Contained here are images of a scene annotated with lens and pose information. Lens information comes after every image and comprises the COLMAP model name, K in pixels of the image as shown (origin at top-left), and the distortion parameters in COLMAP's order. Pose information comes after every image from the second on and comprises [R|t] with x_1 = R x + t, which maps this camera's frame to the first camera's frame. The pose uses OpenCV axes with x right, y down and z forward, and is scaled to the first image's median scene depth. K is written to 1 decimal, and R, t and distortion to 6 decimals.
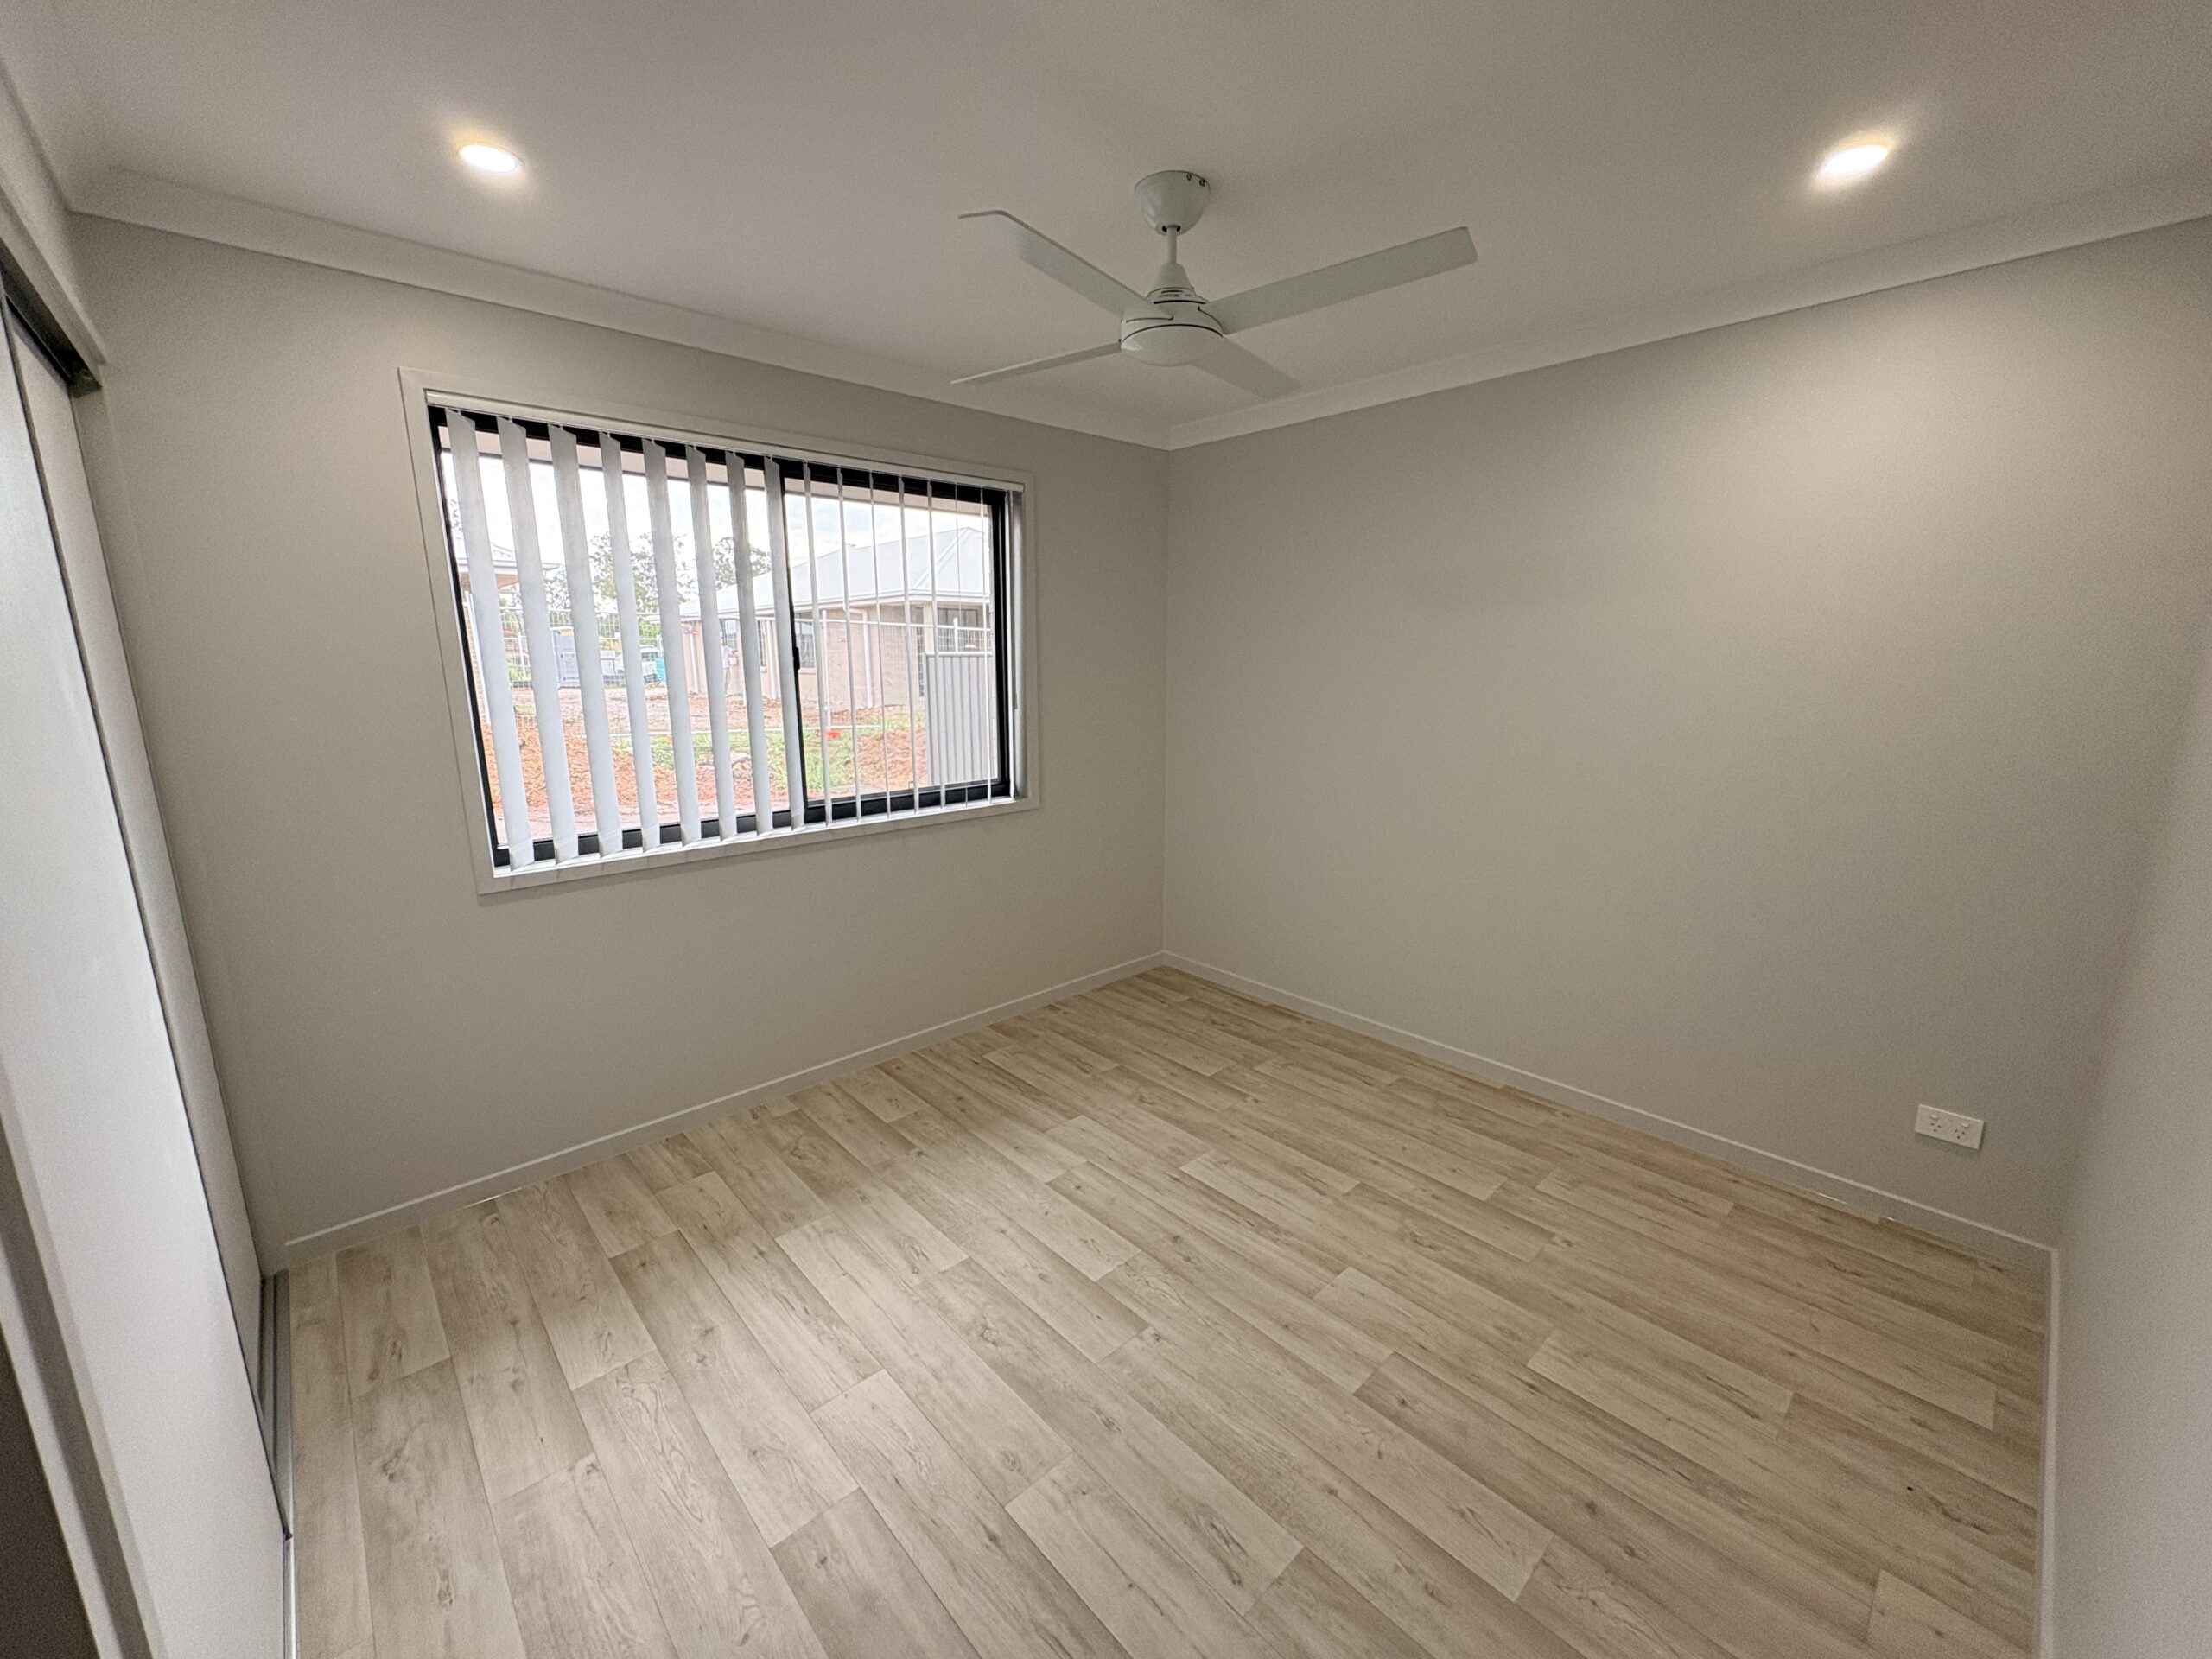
lens RADIAL K [[875.2, 0, 1106.0], [0, 875.2, 845.4], [0, 0, 1]] dist [0.001109, -0.000129]
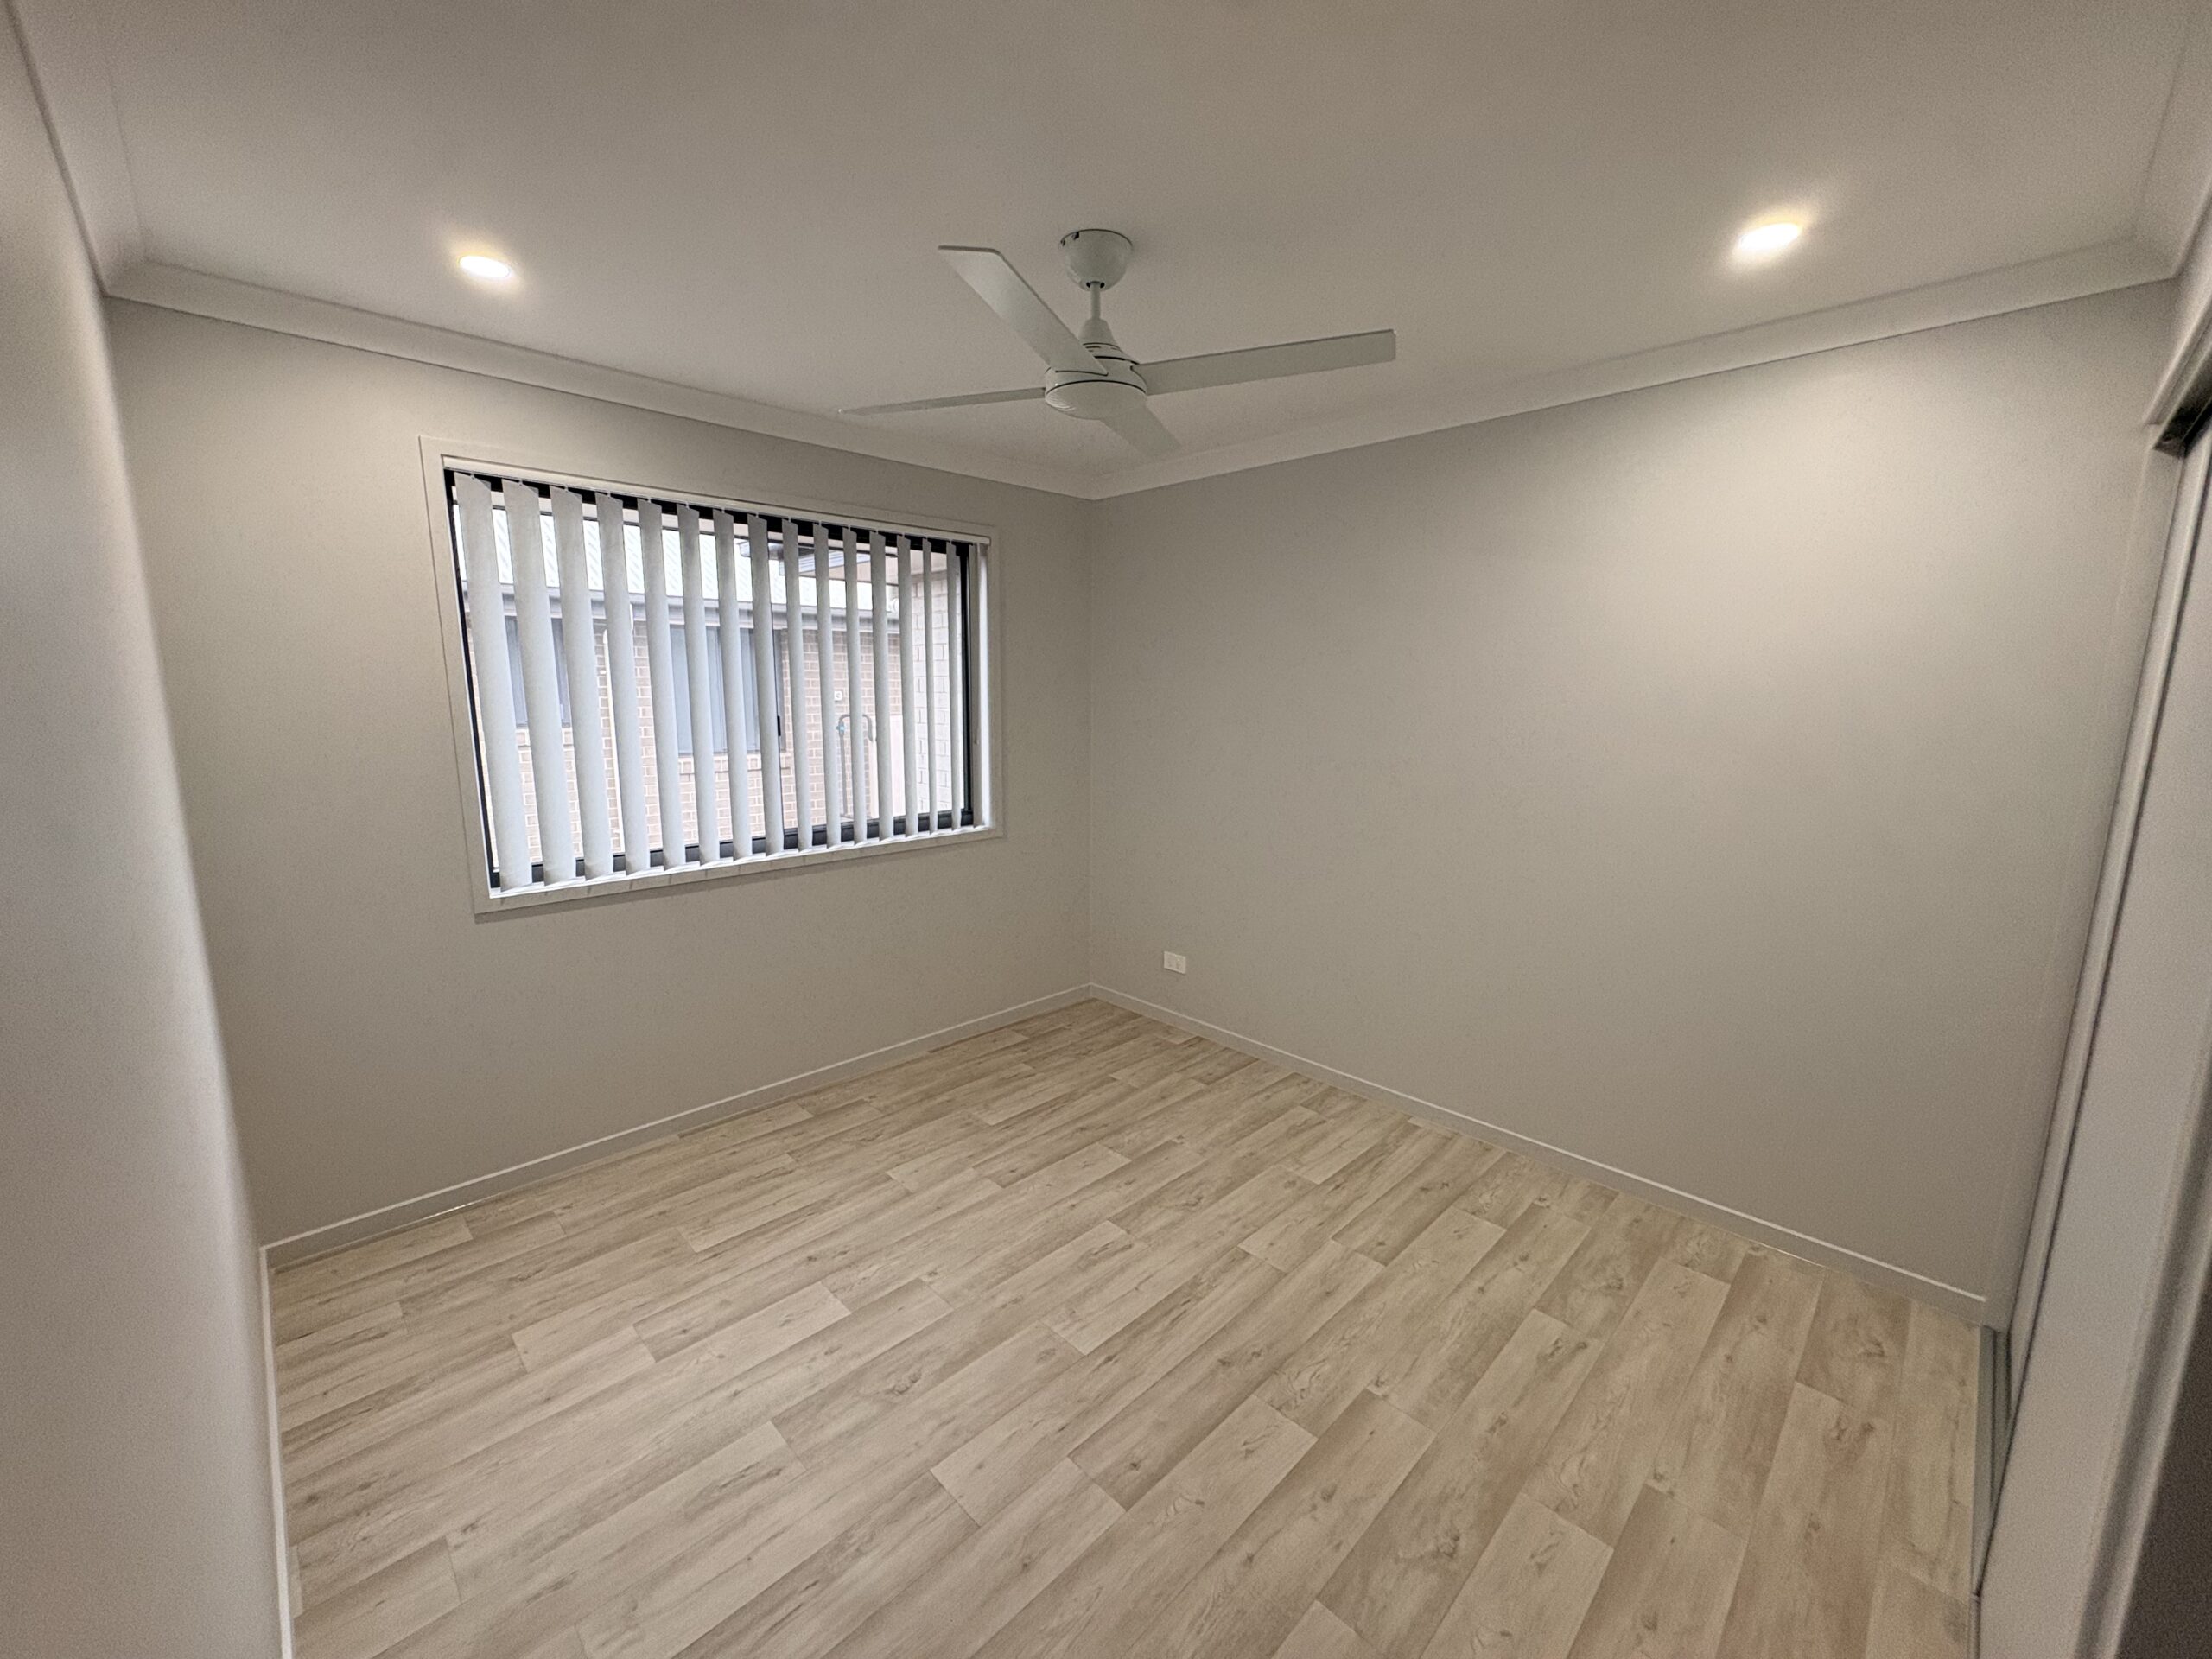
lens RADIAL K [[875.2, 0, 1105.6], [0, 875.2, 832.4], [0, 0, 1]] dist [0.001109, -0.000129]
pose [[-0.034296, -0.165965, 0.985535, -0.900318], [0.203246, 0.964350, 0.169470, -0.147491], [-0.978527, 0.206118, 0.000659, 0.573738]]
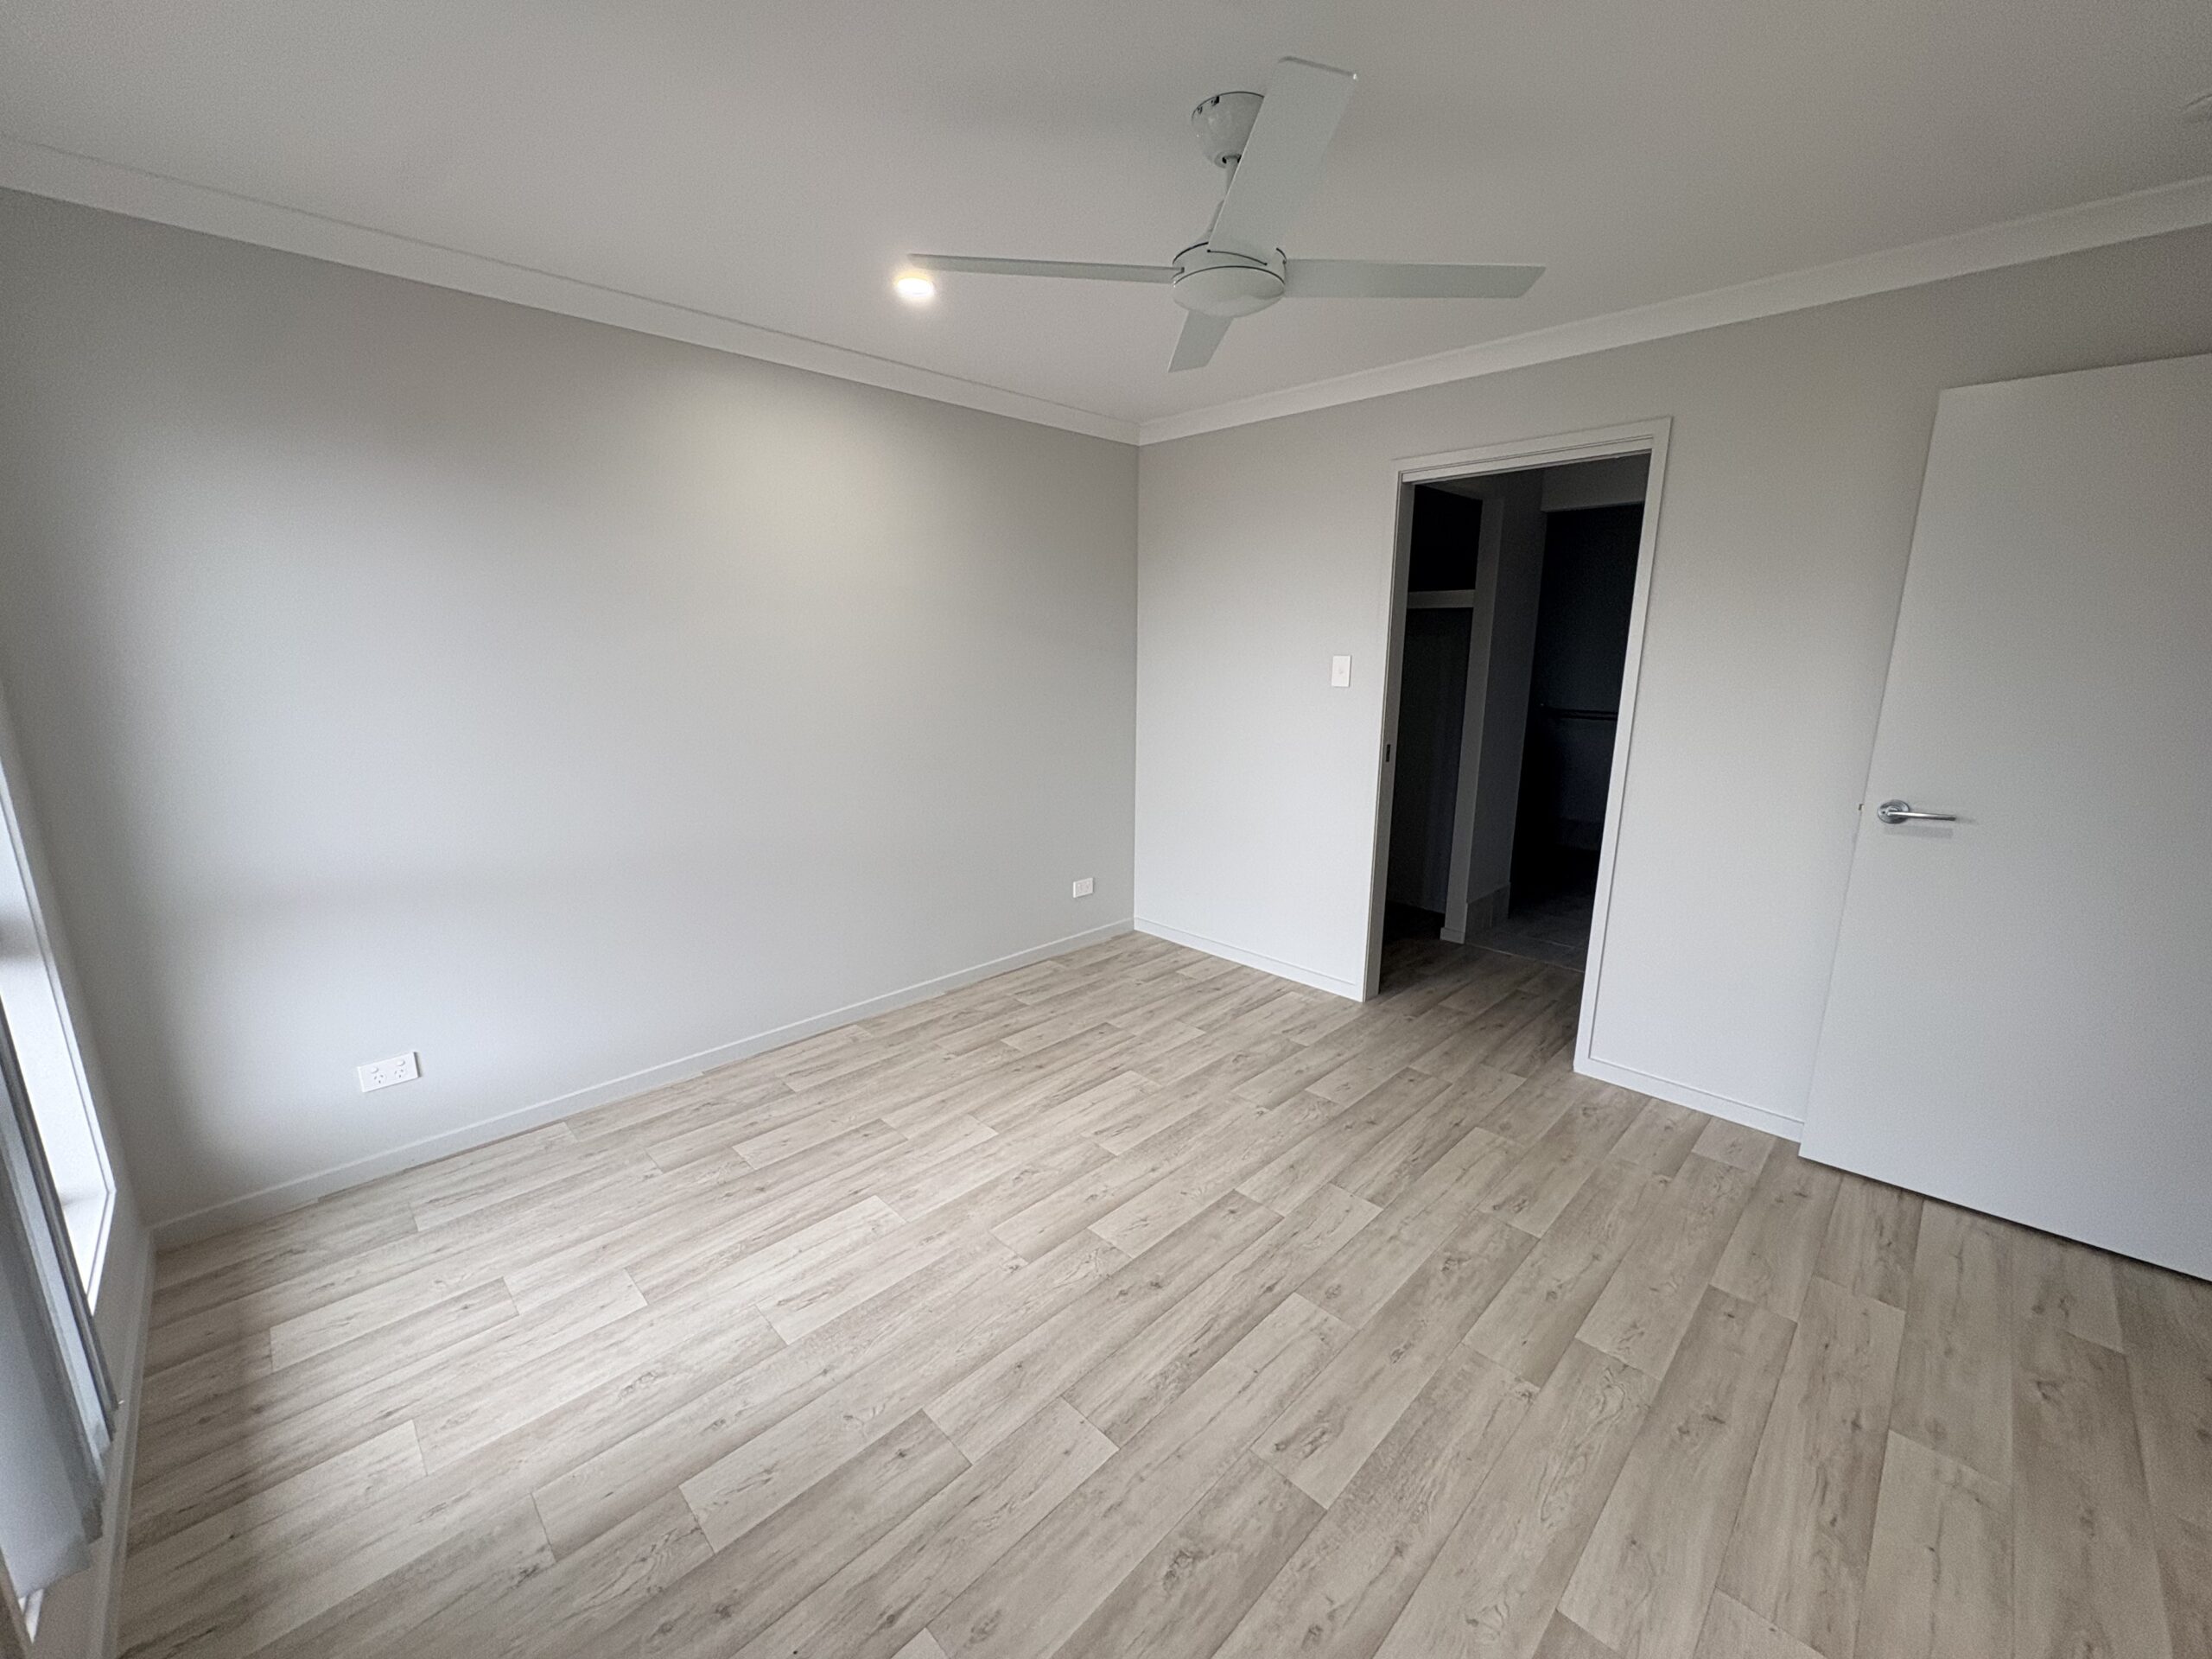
lens RADIAL K [[875.2, 0, 1110.7], [0, 875.2, 817.9], [0, 0, 1]] dist [0.001109, -0.000129]
pose [[0.037626, 0.204158, -0.978215, 0.894127], [-0.217073, 0.957202, 0.191423, -0.180879], [0.975430, 0.205141, 0.080333, 0.809532]]
